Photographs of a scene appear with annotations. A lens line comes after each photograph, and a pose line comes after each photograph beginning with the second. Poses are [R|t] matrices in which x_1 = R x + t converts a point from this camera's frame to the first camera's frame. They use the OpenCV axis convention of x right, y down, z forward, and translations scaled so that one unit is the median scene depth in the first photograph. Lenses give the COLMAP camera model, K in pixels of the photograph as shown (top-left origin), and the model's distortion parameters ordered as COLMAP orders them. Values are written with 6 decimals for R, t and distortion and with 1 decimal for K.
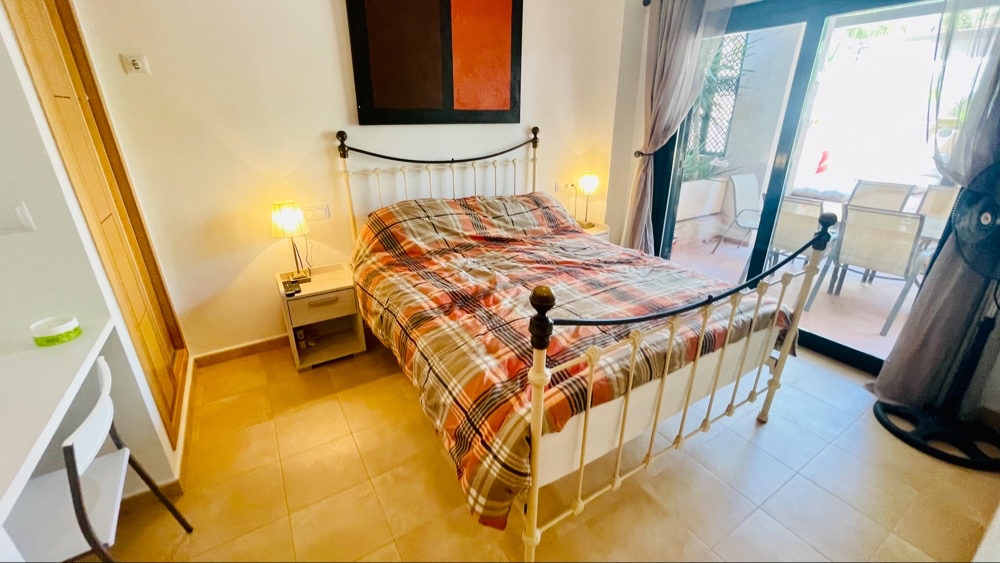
lens RADIAL K [[408.8, 0, 503.5], [0, 408.8, 280.1], [0, 0, 1]] dist [-0.000860, 0.001697]
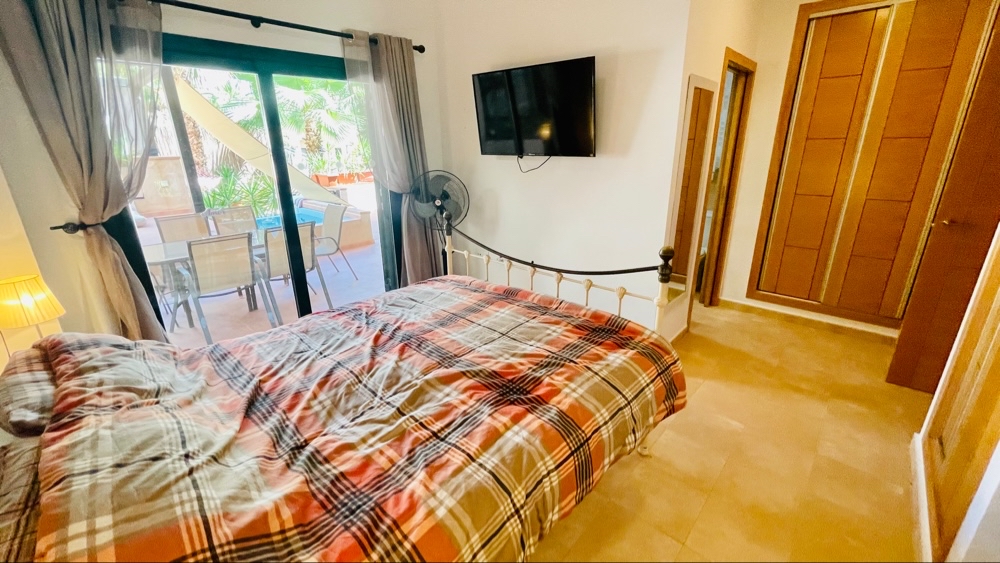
lens RADIAL K [[408.8, 0, 497.2], [0, 408.8, 281.7], [0, 0, 1]] dist [-0.000860, 0.001697]
pose [[-0.268660, -0.297246, 0.916224, -0.569002], [0.378610, 0.842048, 0.384199, -0.335000], [-0.885707, 0.450111, -0.113684, 0.786372]]
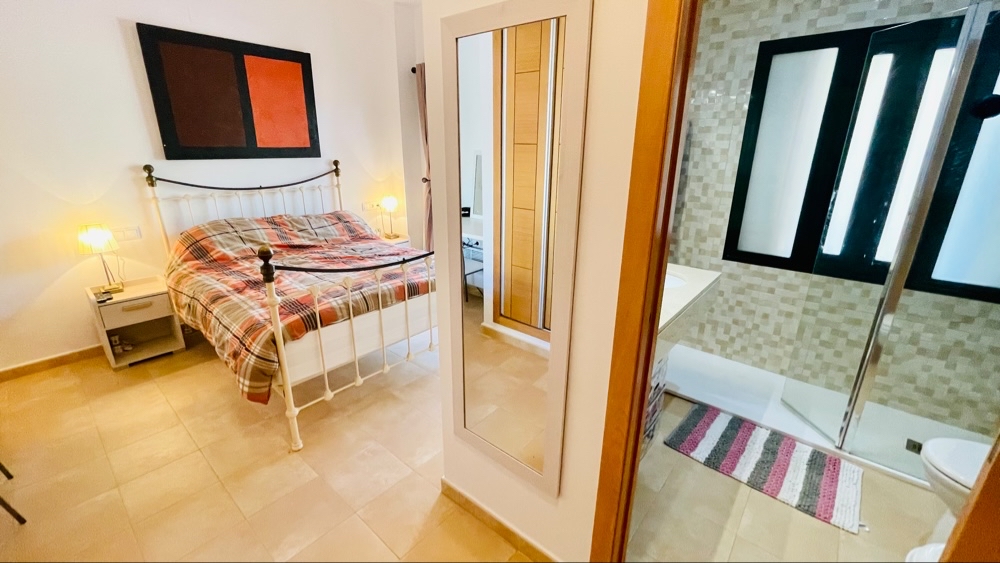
lens RADIAL K [[408.8, 0, 502.7], [0, 408.8, 278.8], [0, 0, 1]] dist [-0.000860, 0.001697]
pose [[0.954370, -0.086252, 0.285899, 0.239663], [0.105854, 0.992925, -0.053804, 0.152027], [-0.279236, 0.081613, 0.956748, -0.438247]]
